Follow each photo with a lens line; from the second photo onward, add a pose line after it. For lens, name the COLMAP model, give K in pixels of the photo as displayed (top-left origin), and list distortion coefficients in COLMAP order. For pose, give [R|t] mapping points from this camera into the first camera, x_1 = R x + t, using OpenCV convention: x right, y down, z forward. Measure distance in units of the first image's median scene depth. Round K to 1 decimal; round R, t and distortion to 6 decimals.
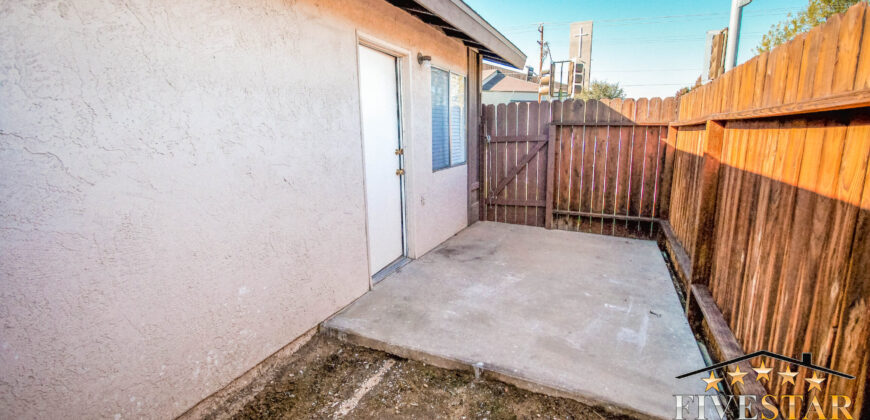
lens RADIAL K [[387.5, 0, 433.1], [0, 387.5, 209.5], [0, 0, 1]] dist [0.000508, -0.000929]
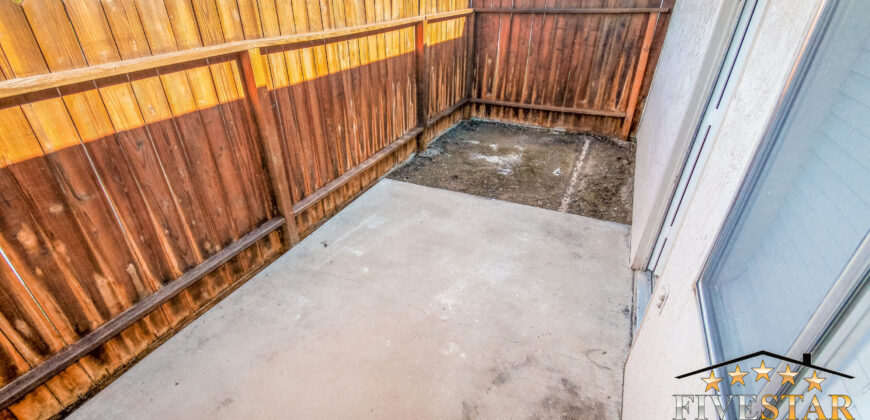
lens RADIAL K [[387.5, 0, 433.2], [0, 387.5, 211.1], [0, 0, 1]] dist [0.000508, -0.000929]
pose [[-0.999436, 0.021179, 0.026075, 0.232998], [0.033121, 0.750809, 0.659688, -0.437583], [-0.005606, 0.660179, -0.751087, 1.584167]]
